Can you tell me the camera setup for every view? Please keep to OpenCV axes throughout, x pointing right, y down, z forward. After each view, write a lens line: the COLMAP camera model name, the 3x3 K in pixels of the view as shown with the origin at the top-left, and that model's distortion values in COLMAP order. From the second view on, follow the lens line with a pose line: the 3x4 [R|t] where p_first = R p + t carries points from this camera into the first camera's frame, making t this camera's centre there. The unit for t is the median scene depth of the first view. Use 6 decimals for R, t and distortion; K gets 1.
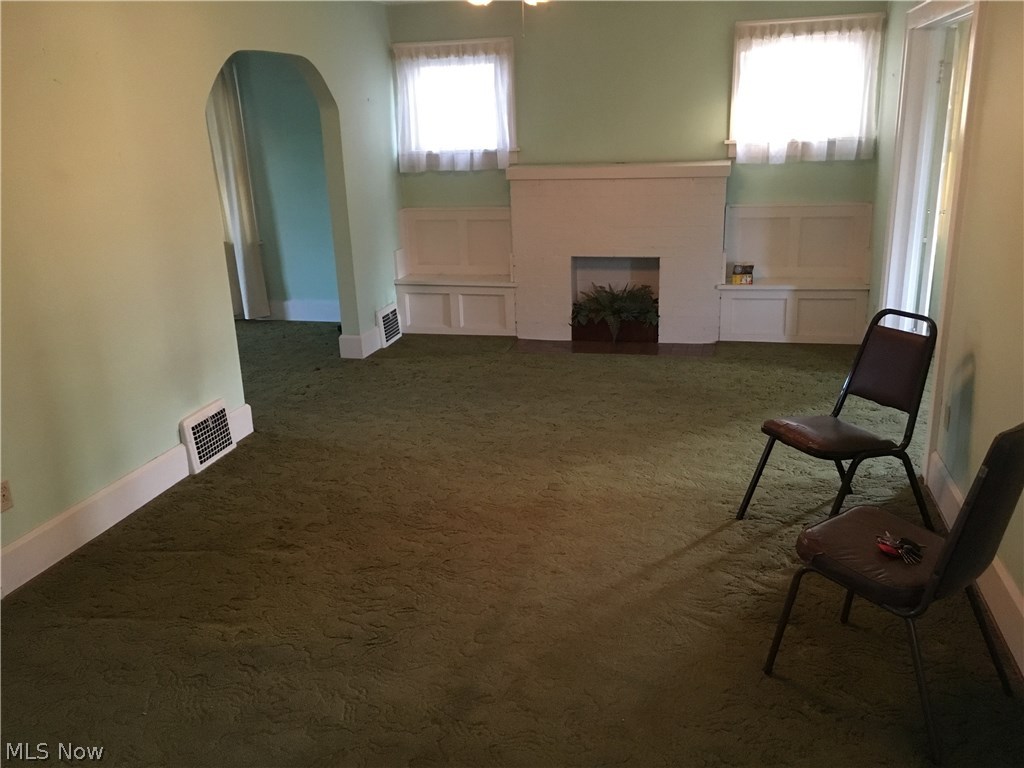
lens RADIAL K [[876.1, 0, 513.2], [0, 876.1, 385.8], [0, 0, 1]] dist [0.036852, -0.015970]
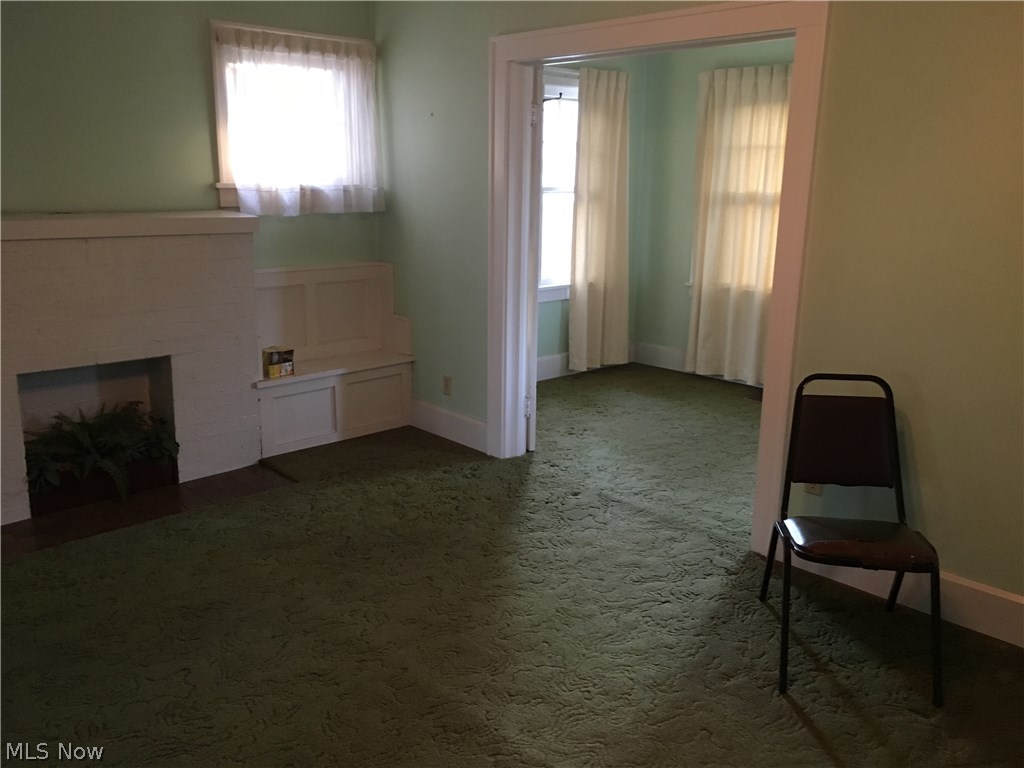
lens RADIAL K [[876.1, 0, 512.4], [0, 876.1, 382.7], [0, 0, 1]] dist [0.036852, -0.015970]
pose [[0.536875, -0.158635, 0.828614, -0.246301], [0.217074, 0.975069, 0.046027, -0.102899], [-0.815257, 0.155160, 0.557926, 0.434827]]
